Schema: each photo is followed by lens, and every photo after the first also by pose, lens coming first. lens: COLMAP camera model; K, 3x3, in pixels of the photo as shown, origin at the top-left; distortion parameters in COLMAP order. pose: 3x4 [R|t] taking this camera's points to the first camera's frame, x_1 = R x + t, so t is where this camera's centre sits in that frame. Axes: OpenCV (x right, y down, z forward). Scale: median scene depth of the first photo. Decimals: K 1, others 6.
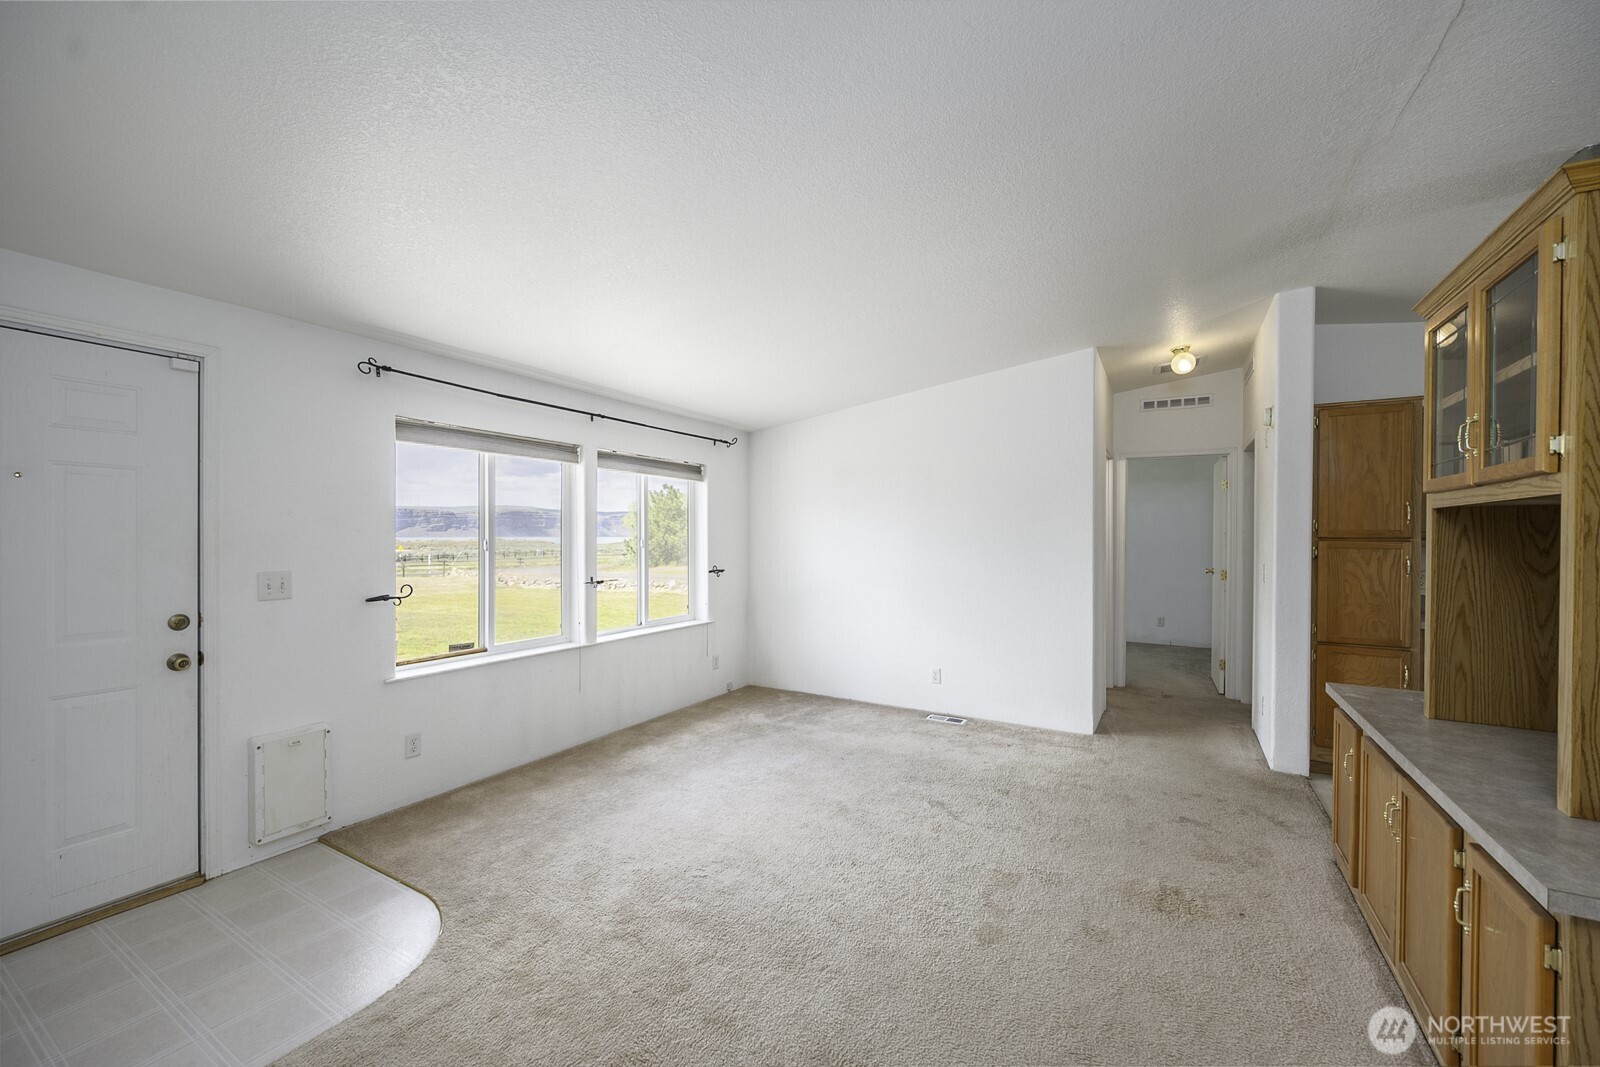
lens RADIAL K [[641.5, 0, 802.0], [0, 641.5, 538.0], [0, 0, 1]] dist [-0.009196, 0.001531]
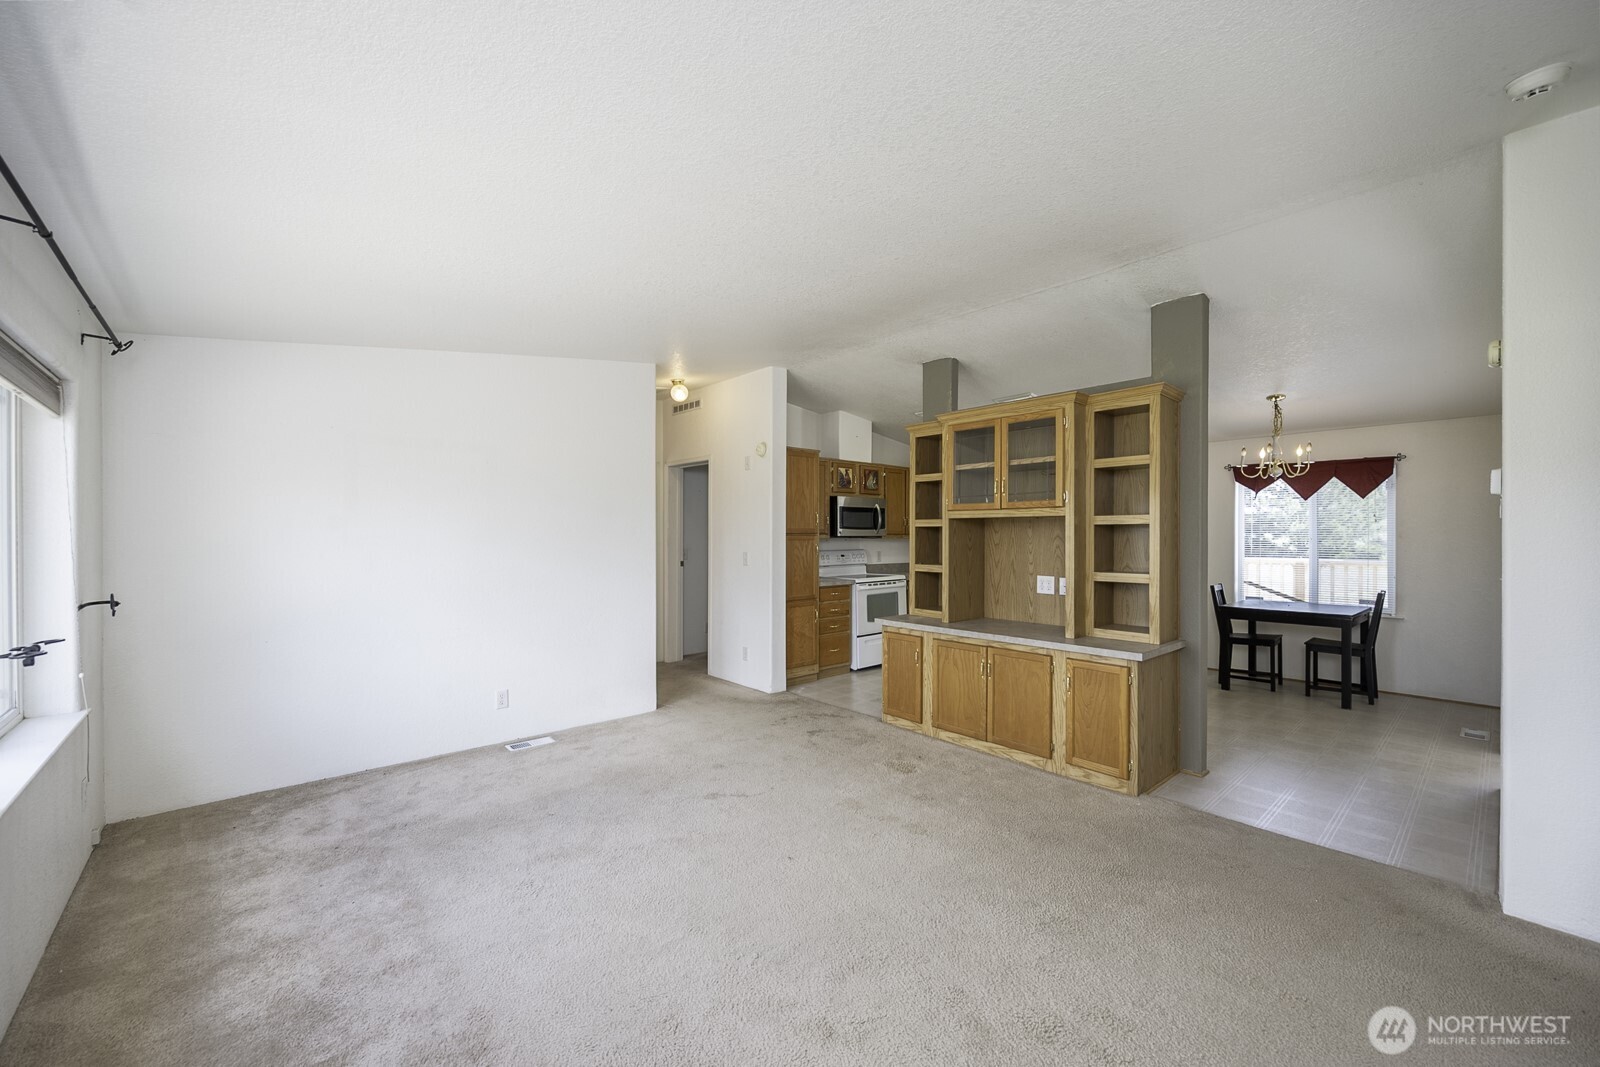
lens RADIAL K [[641.5, 0, 803.0], [0, 641.5, 531.4], [0, 0, 1]] dist [-0.009196, 0.001531]
pose [[0.291226, 0.001001, 0.956654, -0.614881], [0.004946, 0.999985, -0.002552, -0.001345], [-0.956642, 0.005475, 0.291216, 0.482825]]
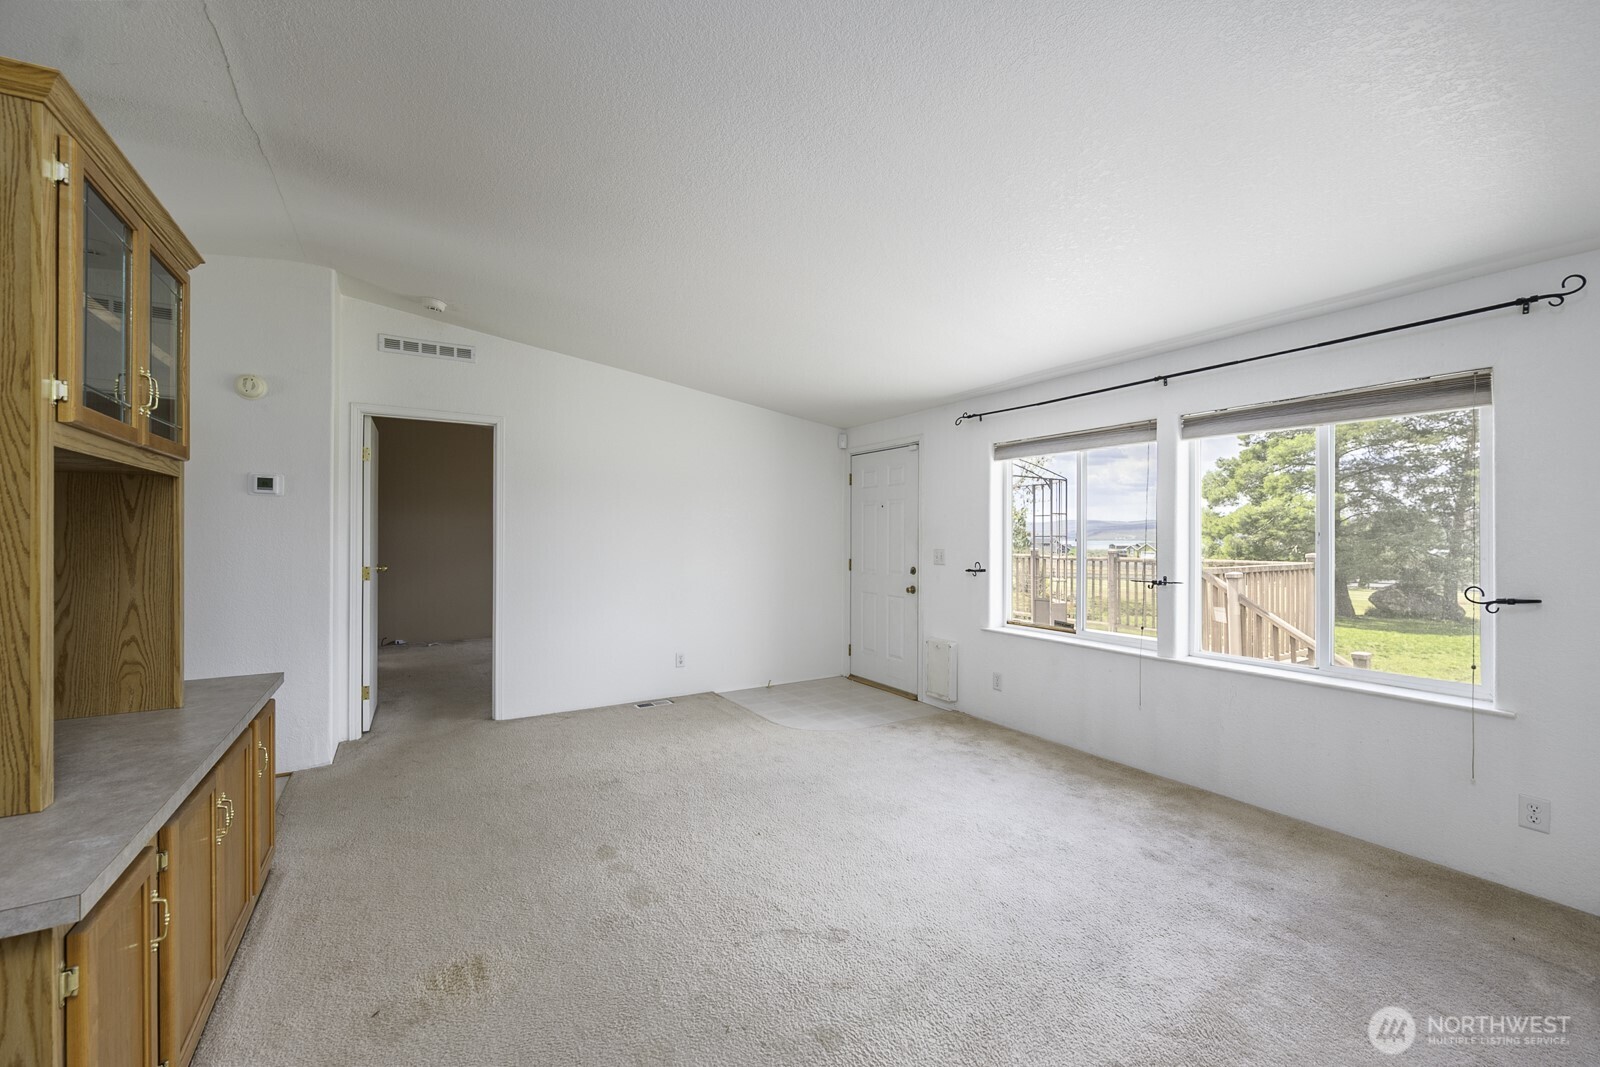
lens RADIAL K [[641.5, 0, 803.1], [0, 641.5, 537.0], [0, 0, 1]] dist [-0.009196, 0.001531]
pose [[-0.477735, -0.001067, -0.878503, 0.673854], [-0.003812, 0.999992, 0.000859, 0.013477], [0.878496, 0.003759, -0.477735, 1.088961]]
